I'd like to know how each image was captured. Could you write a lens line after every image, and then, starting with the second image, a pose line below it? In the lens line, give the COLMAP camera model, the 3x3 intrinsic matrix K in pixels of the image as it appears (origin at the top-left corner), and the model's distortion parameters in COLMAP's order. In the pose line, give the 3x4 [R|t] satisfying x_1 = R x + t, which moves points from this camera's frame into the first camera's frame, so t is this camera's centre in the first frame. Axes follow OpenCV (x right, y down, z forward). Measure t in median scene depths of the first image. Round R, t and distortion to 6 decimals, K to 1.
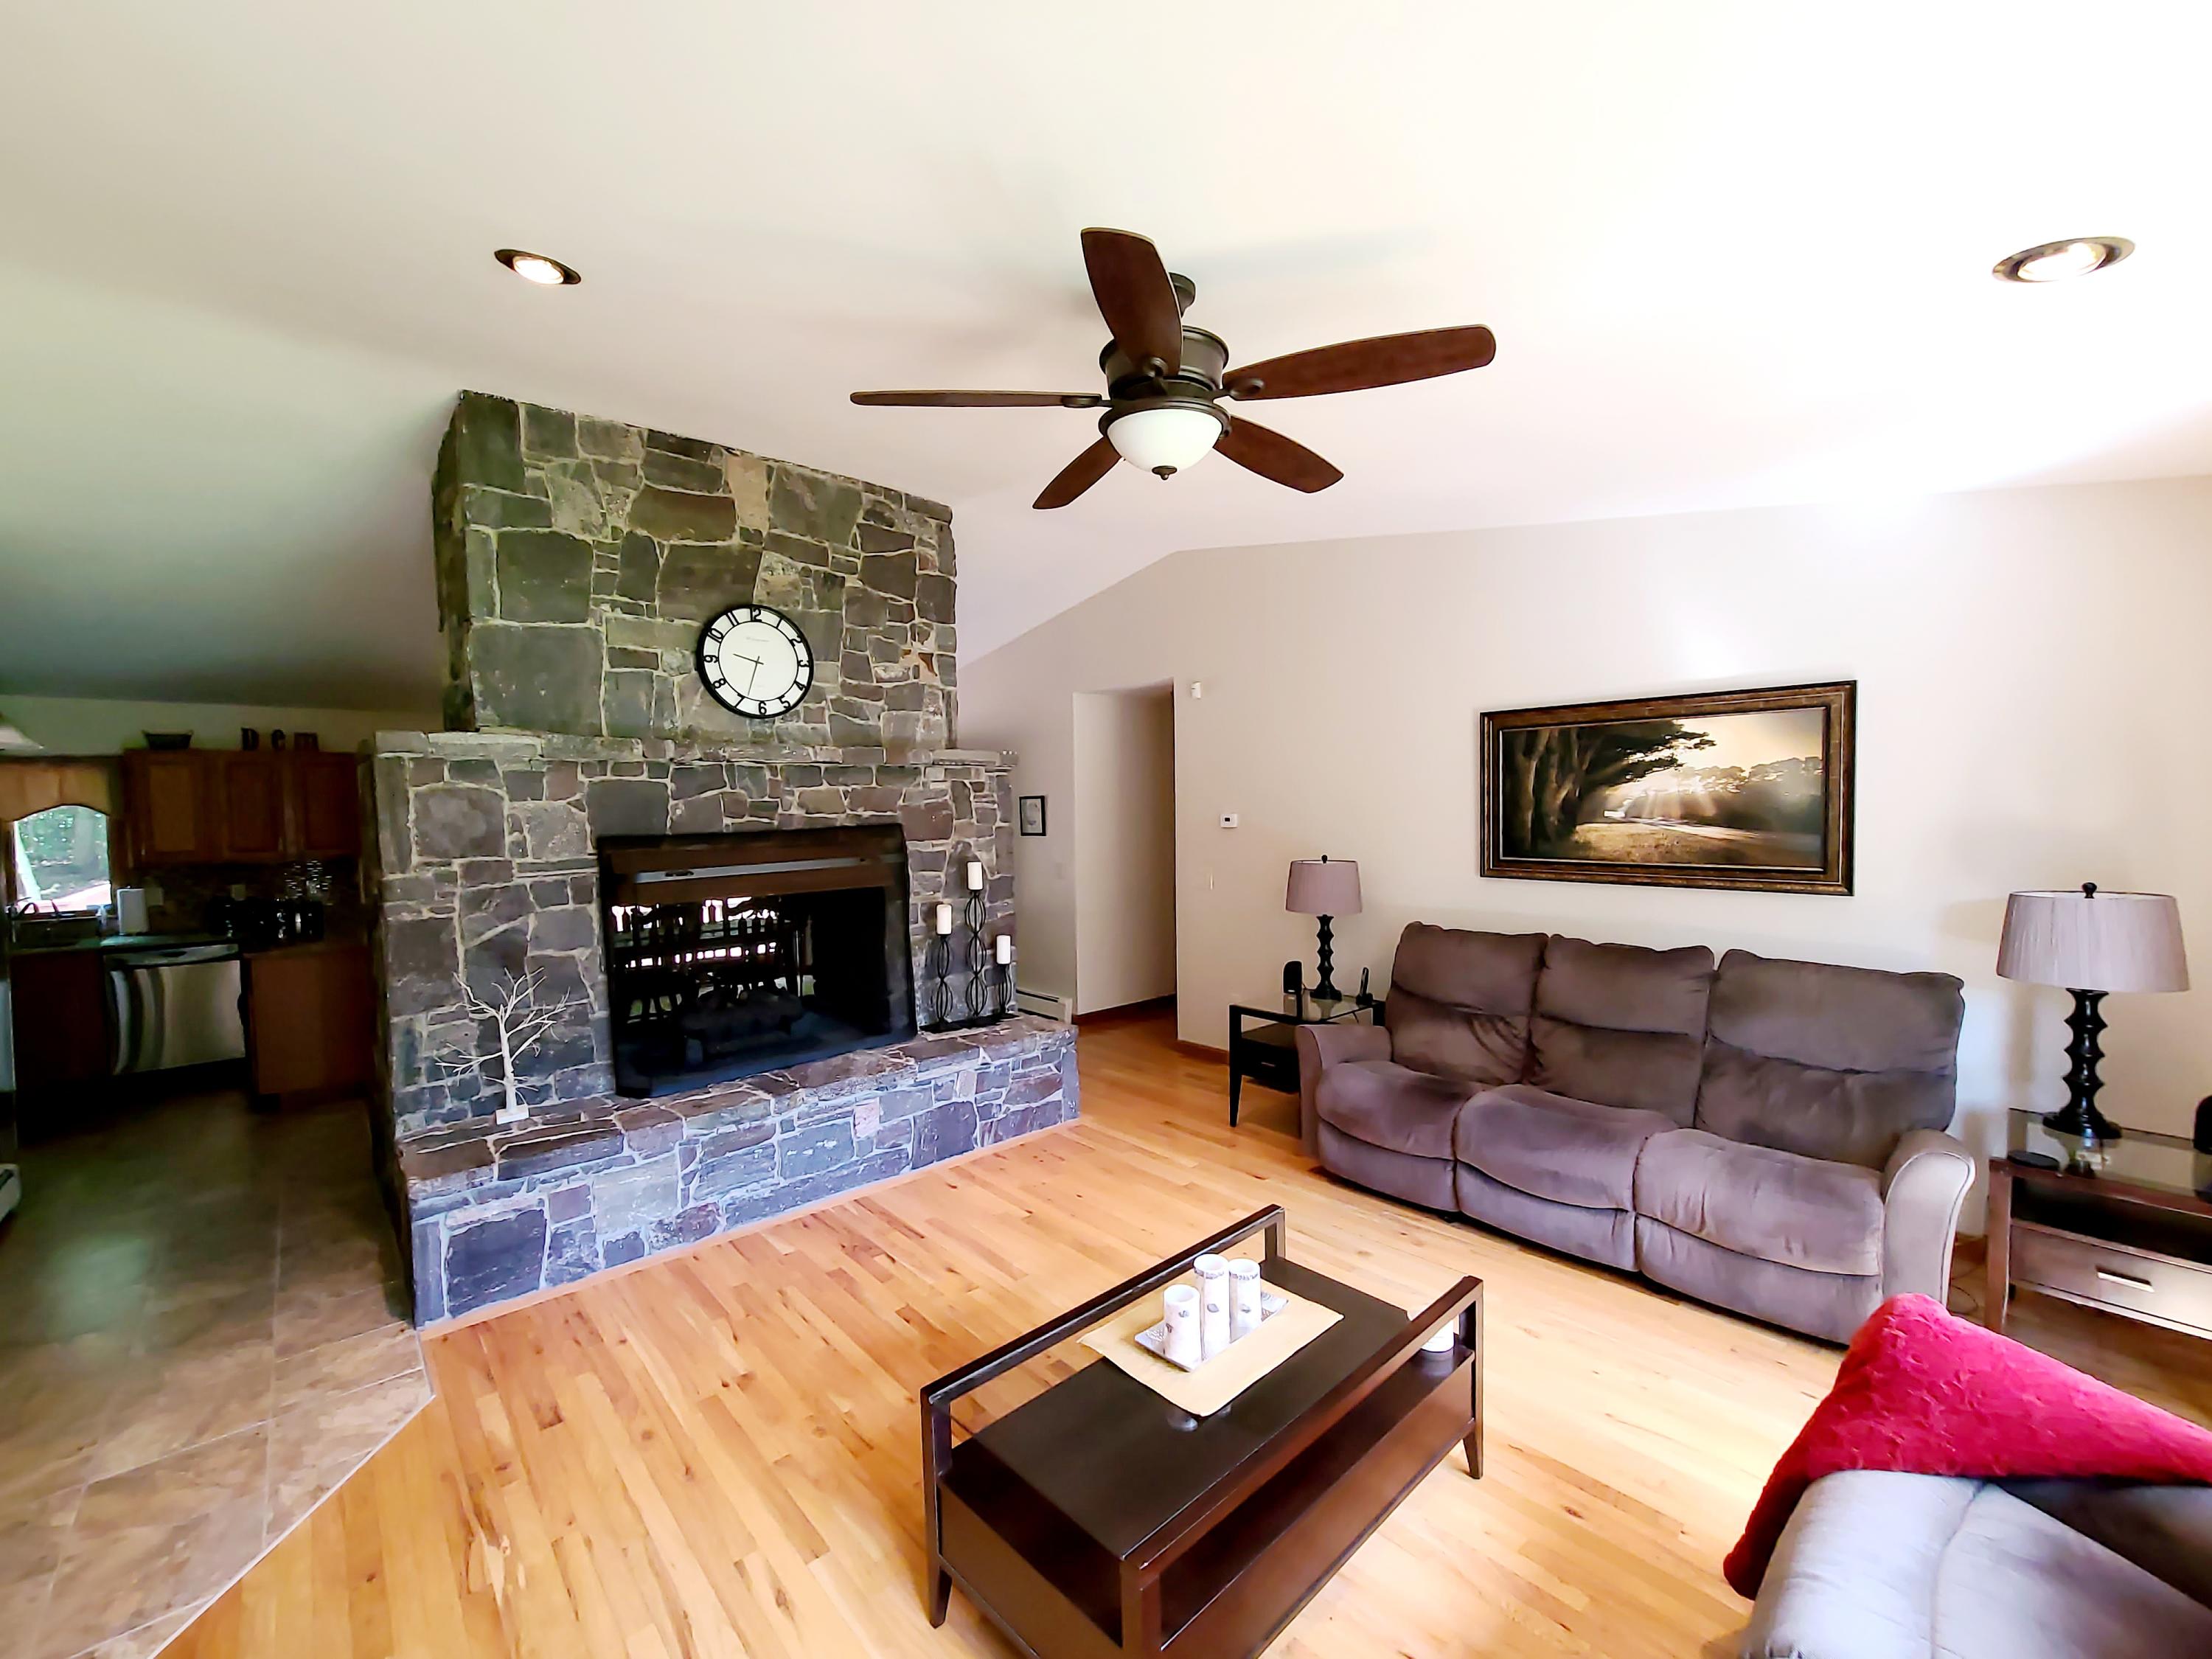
lens RADIAL K [[904.9, 0, 1100.9], [0, 904.9, 841.6], [0, 0, 1]] dist [-0.005463, 0.002447]
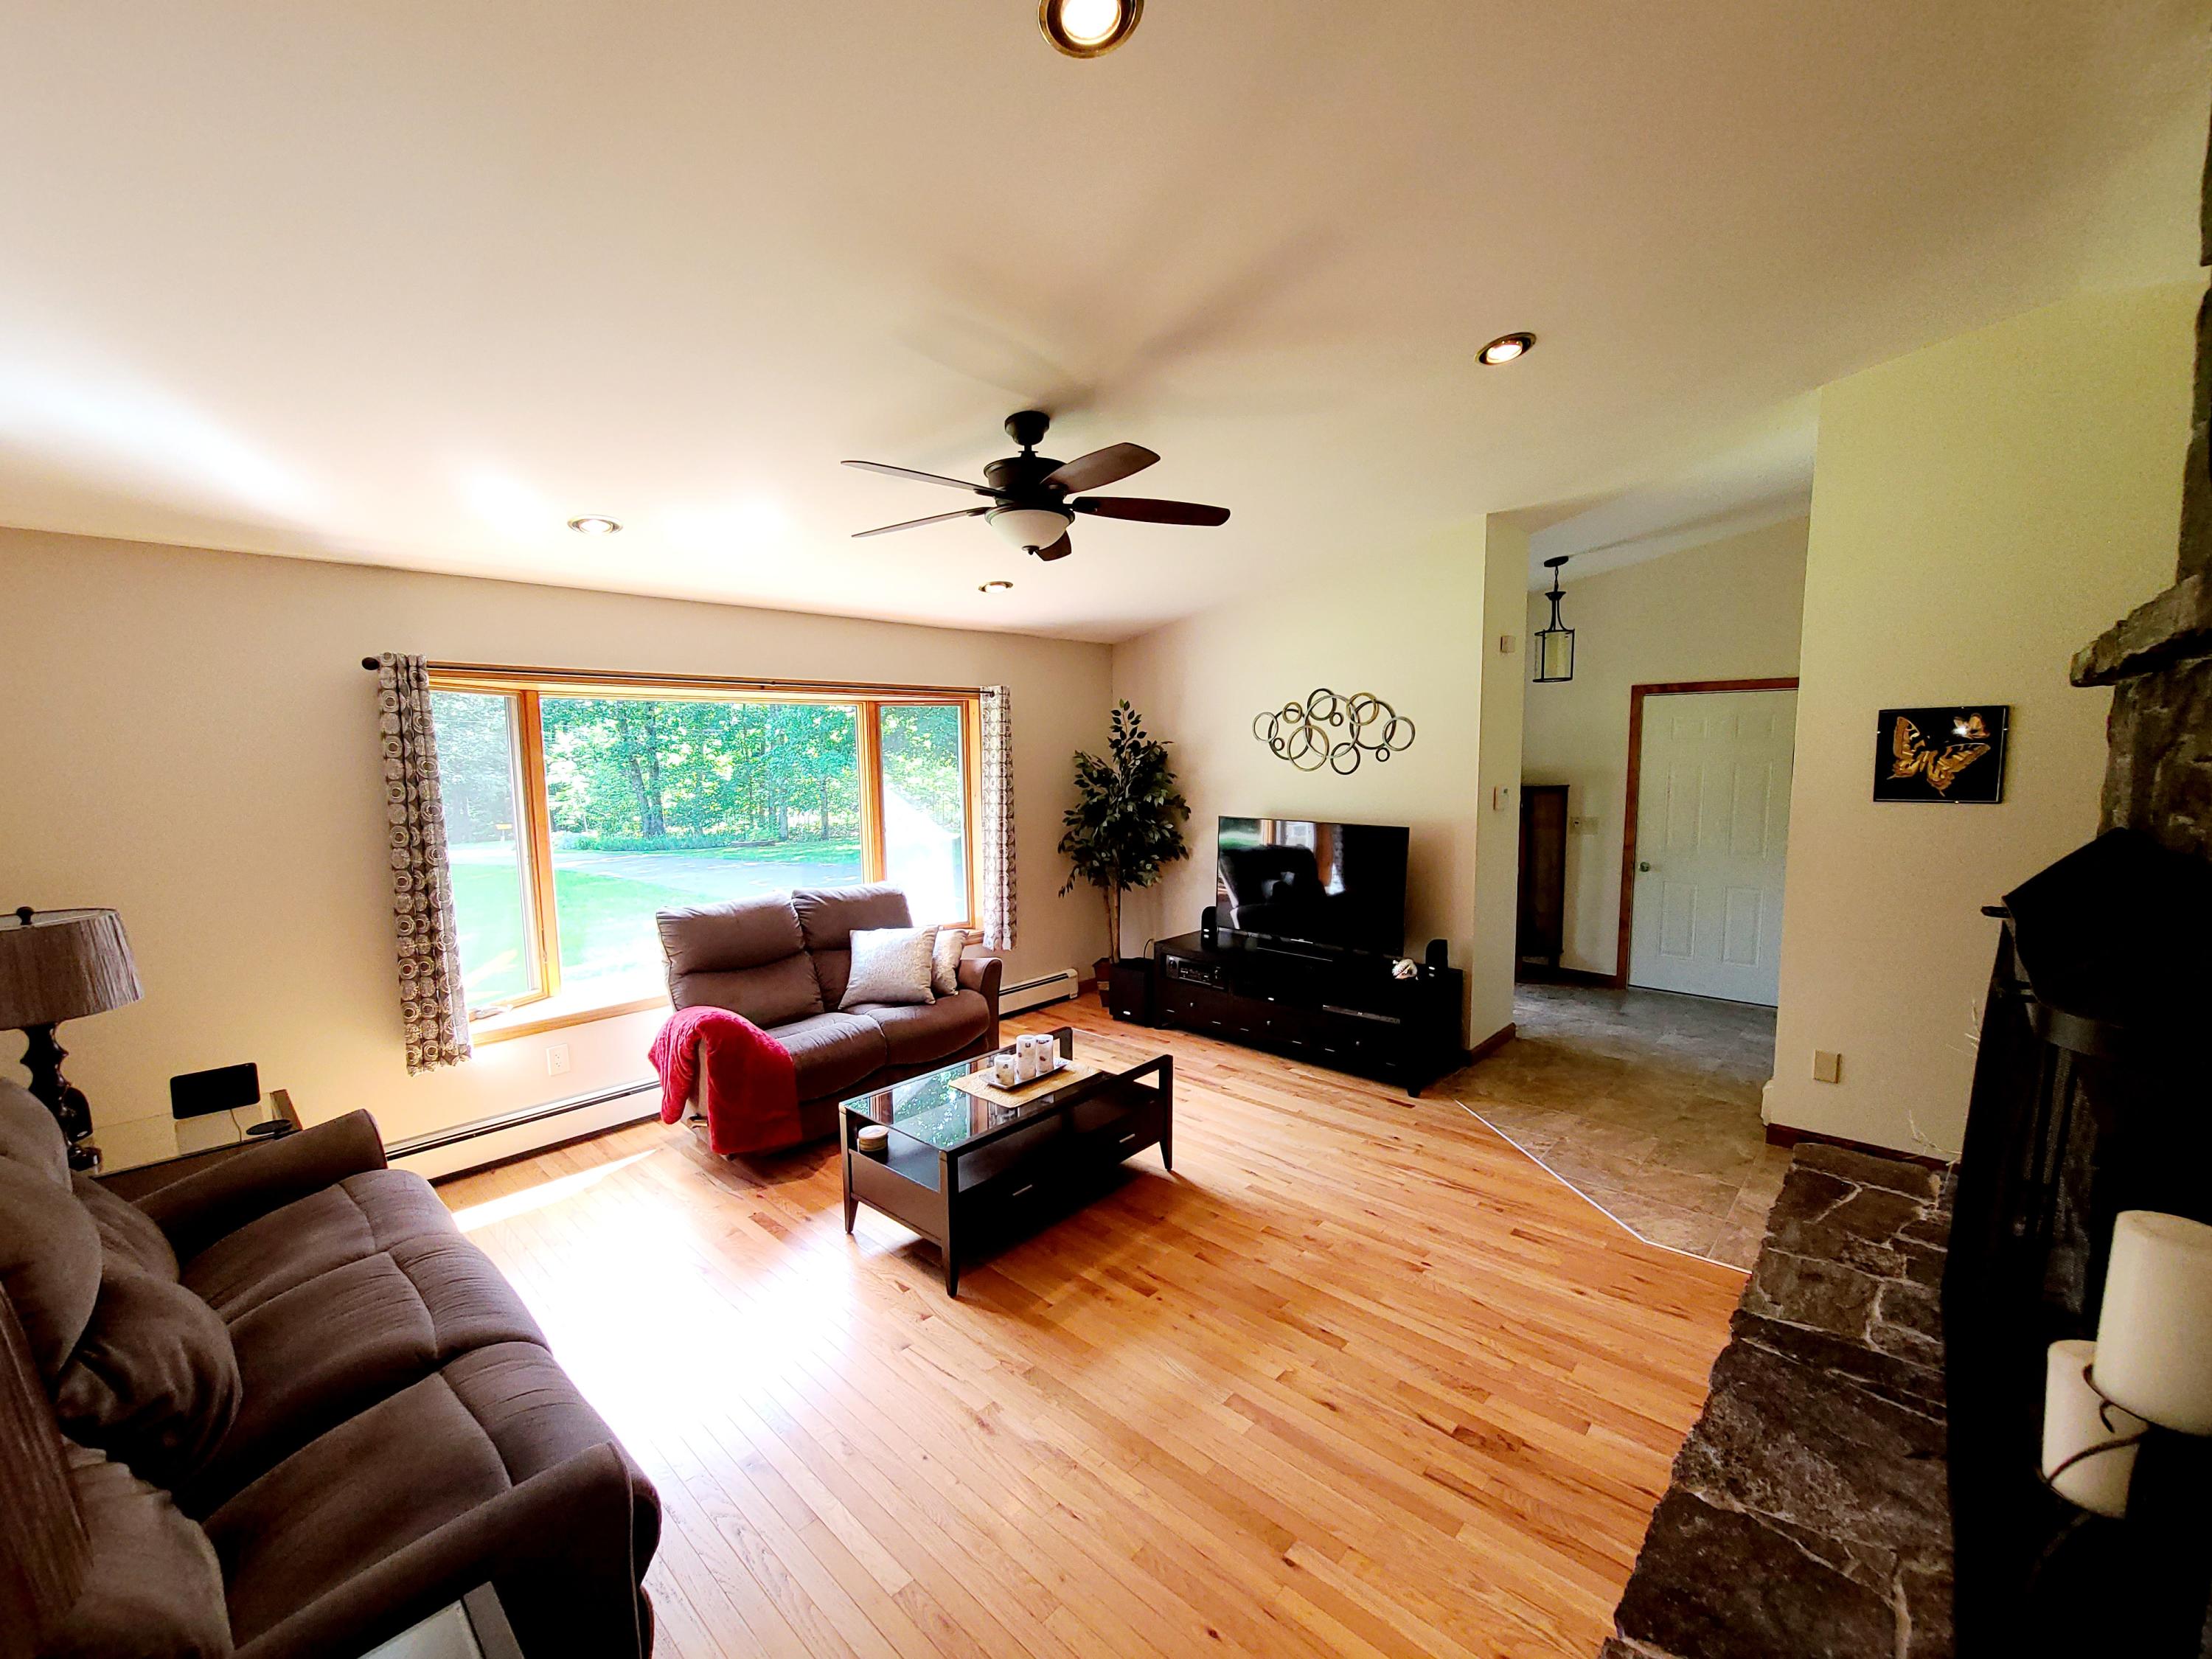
lens RADIAL K [[904.9, 0, 1103.0], [0, 904.9, 839.0], [0, 0, 1]] dist [-0.005463, 0.002447]
pose [[-0.995355, 0.040044, -0.087553, 0.056098], [0.027663, 0.990004, 0.138301, -0.080830], [0.092216, 0.135237, -0.986513, 1.381932]]
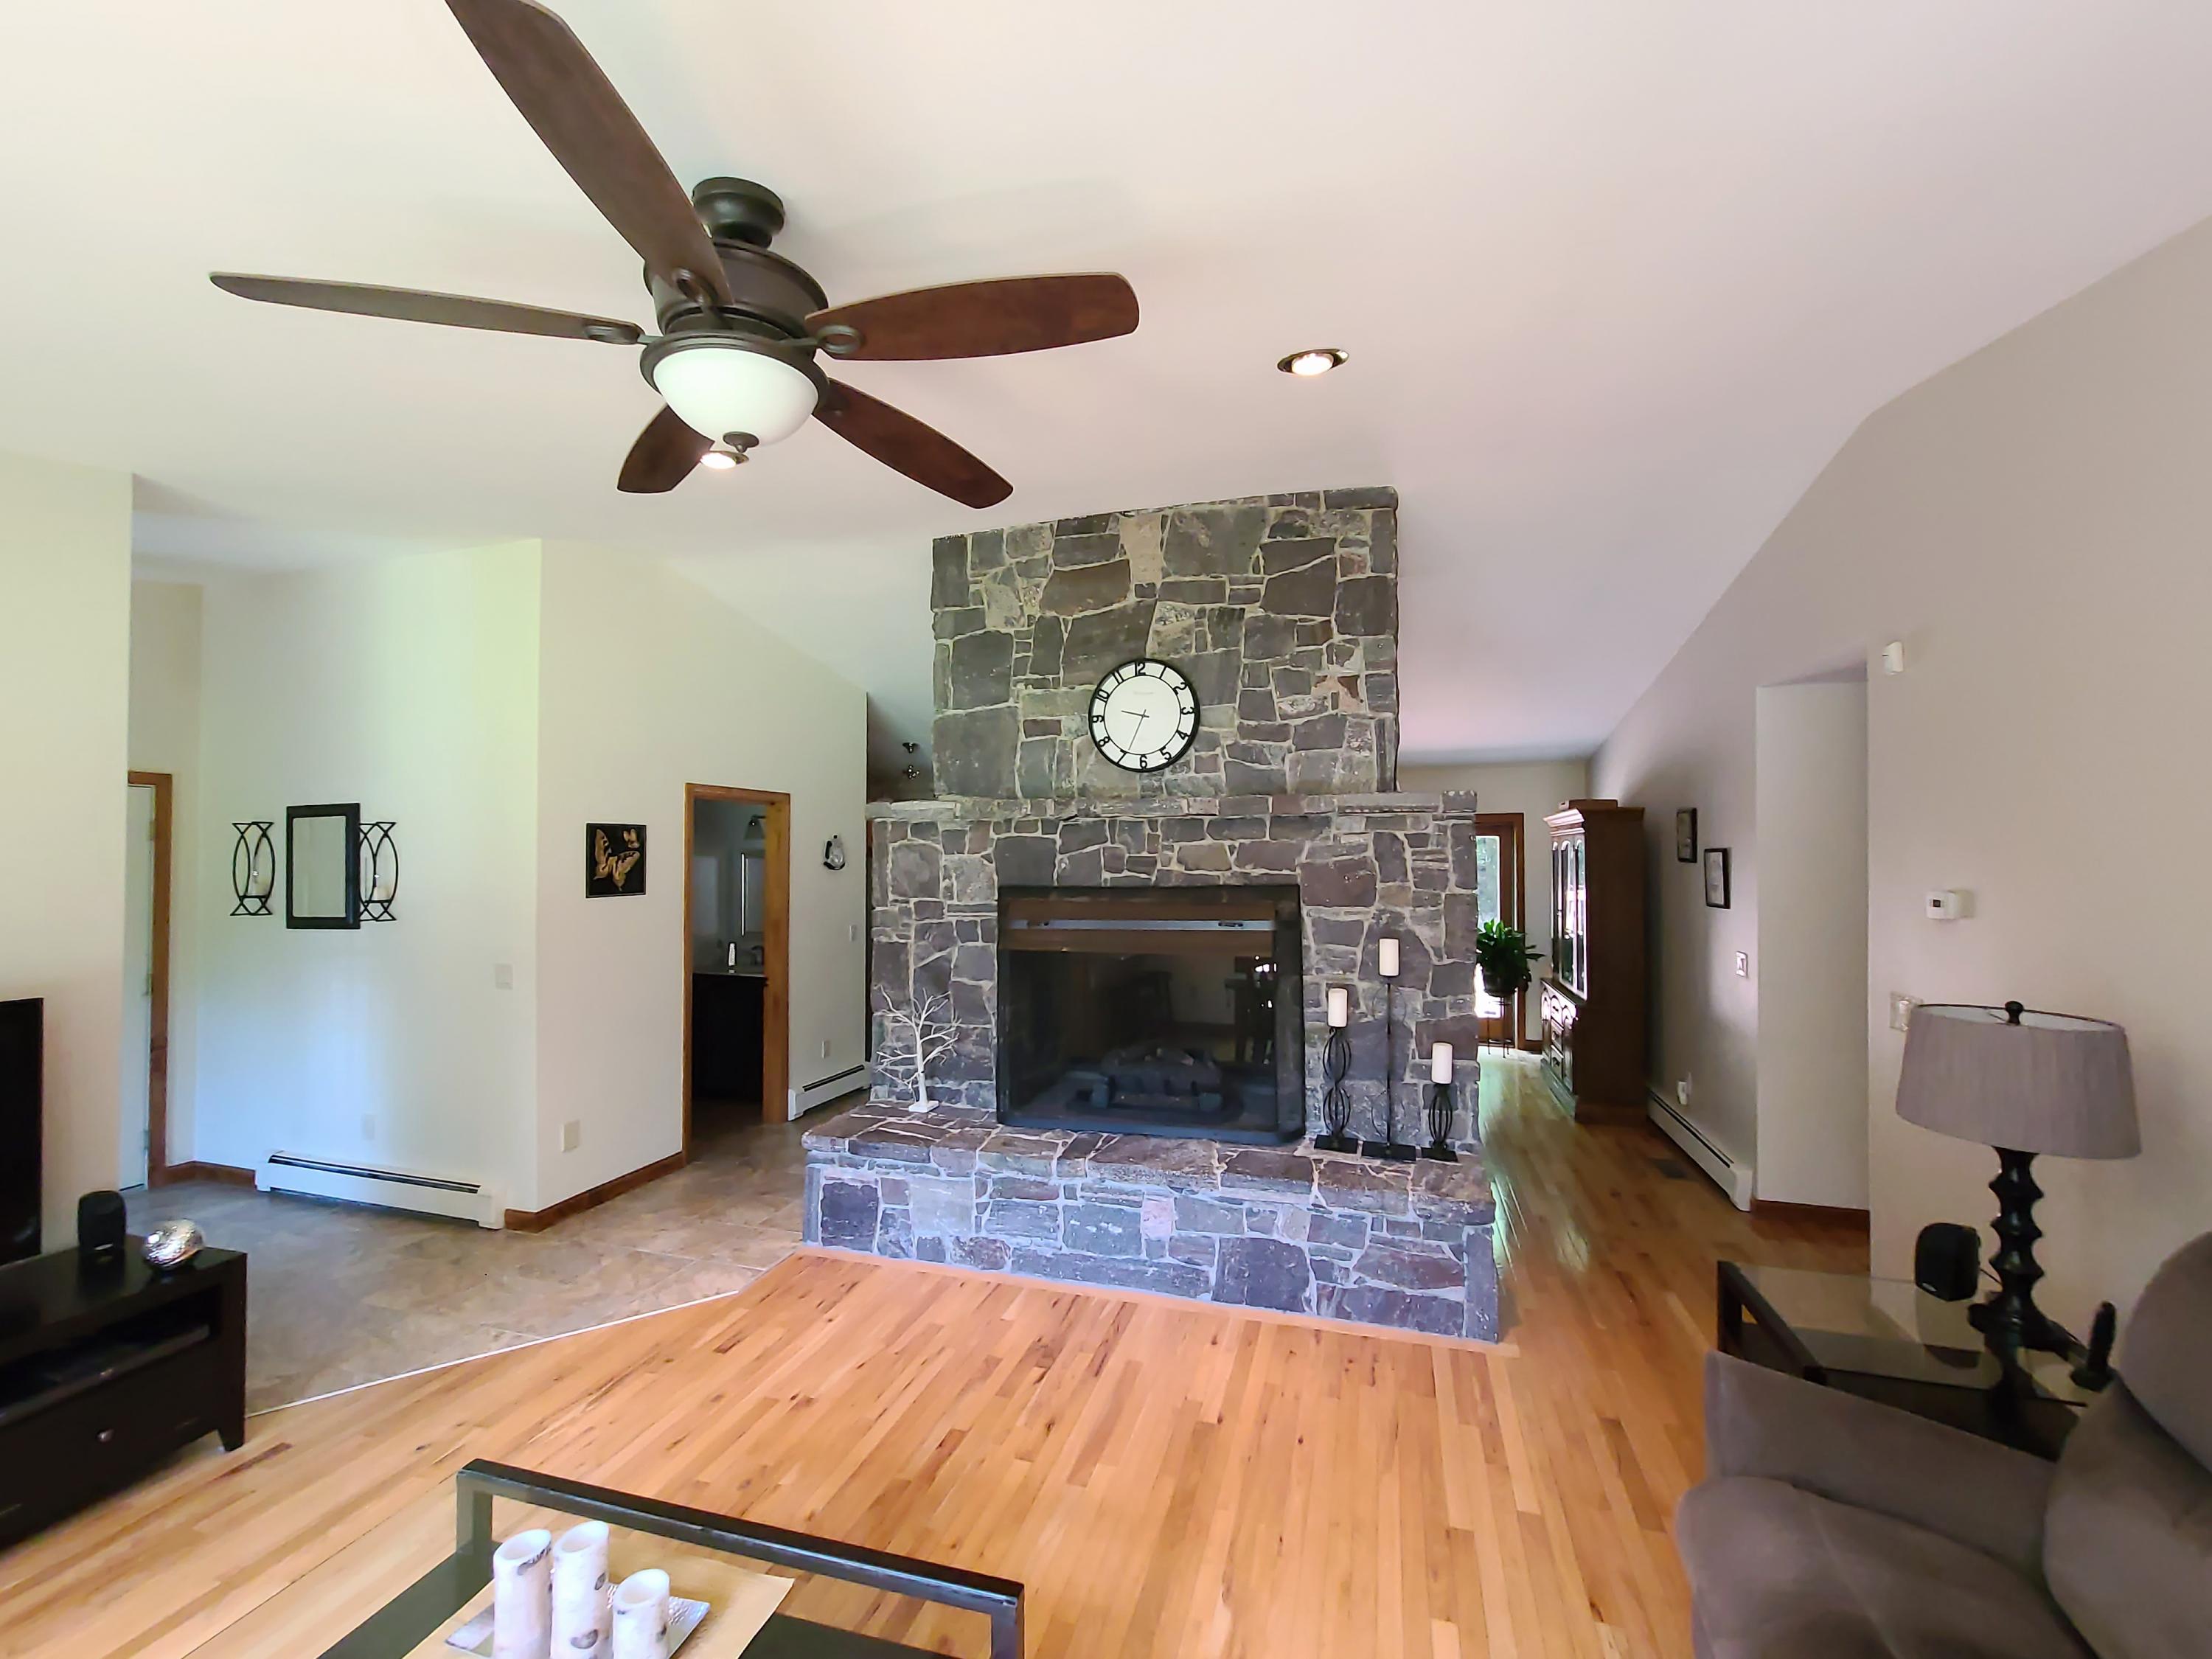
lens RADIAL K [[904.9, 0, 1103.4], [0, 904.9, 840.7], [0, 0, 1]] dist [-0.005463, 0.002447]
pose [[0.517222, 0.004148, -0.855841, 0.478382], [-0.041543, 0.998931, -0.020265, -0.042831], [0.854842, 0.046036, 0.516842, 0.488915]]
